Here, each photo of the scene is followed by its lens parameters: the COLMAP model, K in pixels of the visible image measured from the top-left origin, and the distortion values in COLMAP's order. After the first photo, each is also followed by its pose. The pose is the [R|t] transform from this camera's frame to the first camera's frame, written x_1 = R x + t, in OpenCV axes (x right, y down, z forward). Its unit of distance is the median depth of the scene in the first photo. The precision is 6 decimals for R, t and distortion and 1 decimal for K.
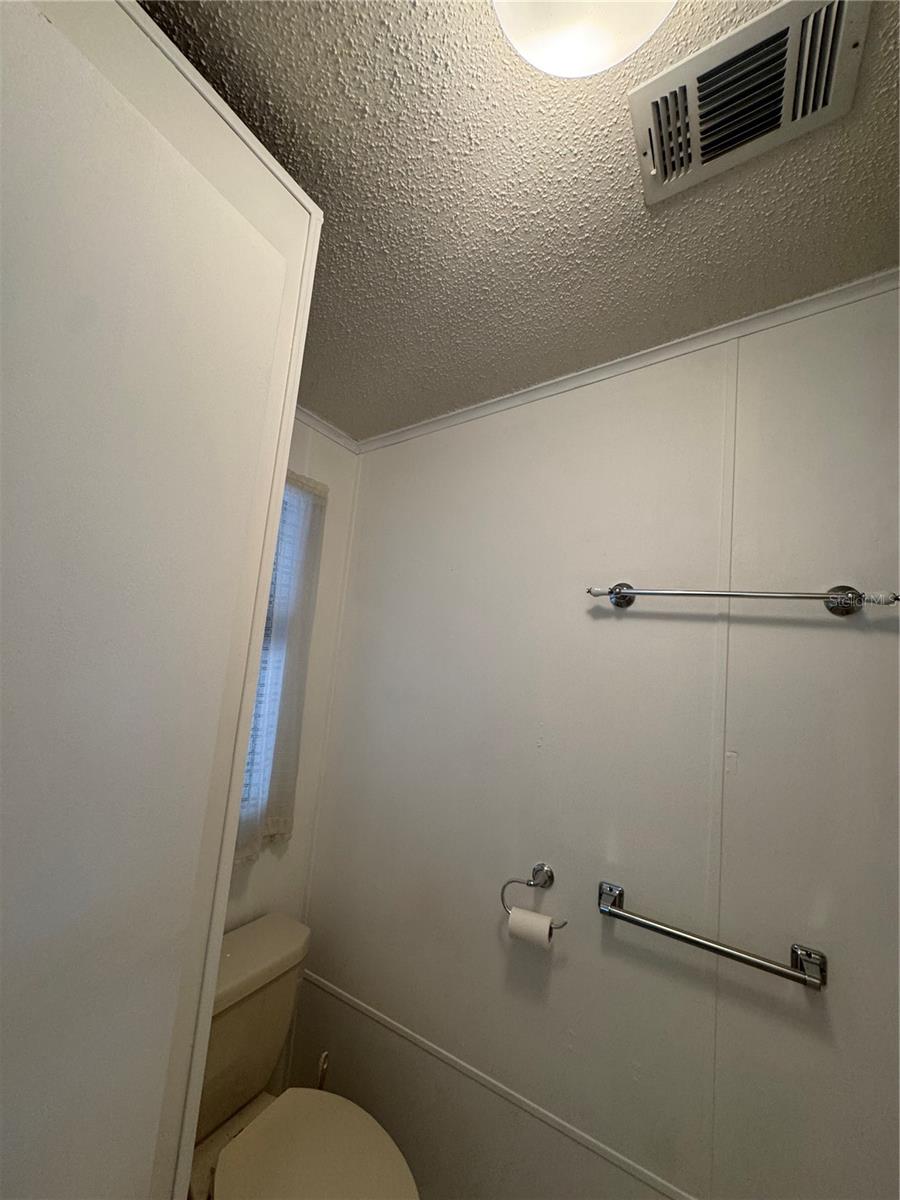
lens RADIAL K [[477.5, 0, 450.0], [0, 477.5, 600.0], [0, 0, 1]] dist [-0.002578, 0.000348]
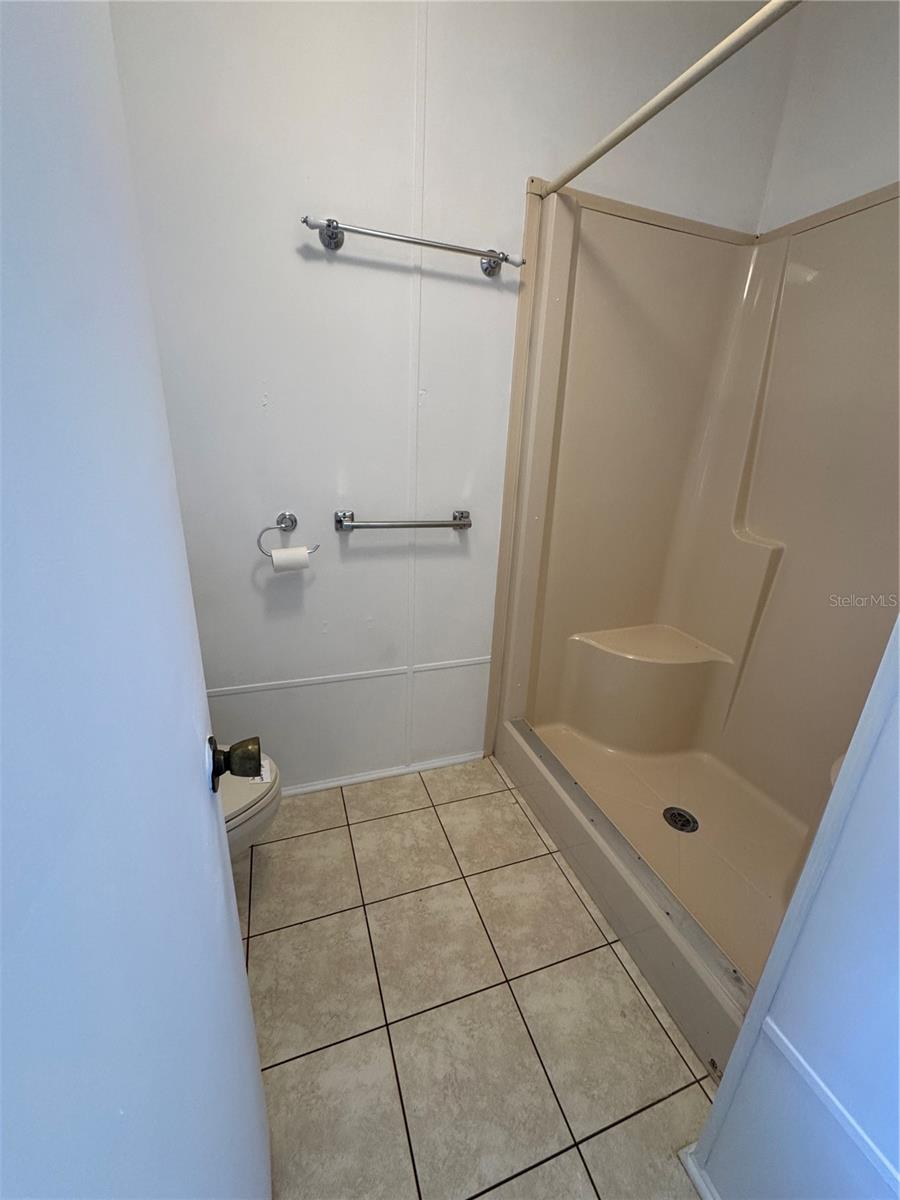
lens RADIAL K [[477.5, 0, 450.0], [0, 477.5, 600.0], [0, 0, 1]] dist [-0.002578, 0.000348]
pose [[0.654176, -0.314462, 0.687872, -0.424788], [-0.068483, 0.881108, 0.467930, 0.191181], [-0.753236, -0.353216, 0.554864, -0.001729]]
